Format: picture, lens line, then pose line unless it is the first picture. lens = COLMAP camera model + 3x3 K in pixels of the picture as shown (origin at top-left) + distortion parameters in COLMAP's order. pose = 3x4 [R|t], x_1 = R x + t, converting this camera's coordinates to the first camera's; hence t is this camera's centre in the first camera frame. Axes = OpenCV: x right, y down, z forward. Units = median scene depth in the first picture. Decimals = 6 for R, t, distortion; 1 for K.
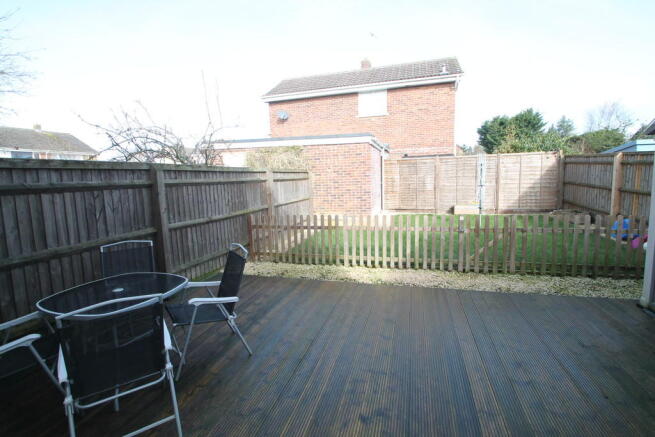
lens RADIAL K [[312.5, 0, 325.6], [0, 312.5, 218.8], [0, 0, 1]] dist [-0.012175, 0.000039]
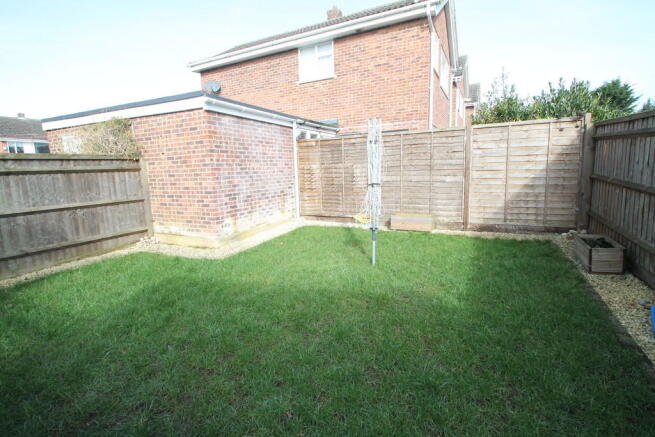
lens RADIAL K [[312.5, 0, 329.2], [0, 312.5, 216.2], [0, 0, 1]] dist [-0.012175, 0.000039]
pose [[0.983271, 0.028766, -0.179861, 0.413343], [-0.024177, 0.999325, 0.027656, -0.054020], [0.180535, -0.022845, 0.983303, 0.397350]]
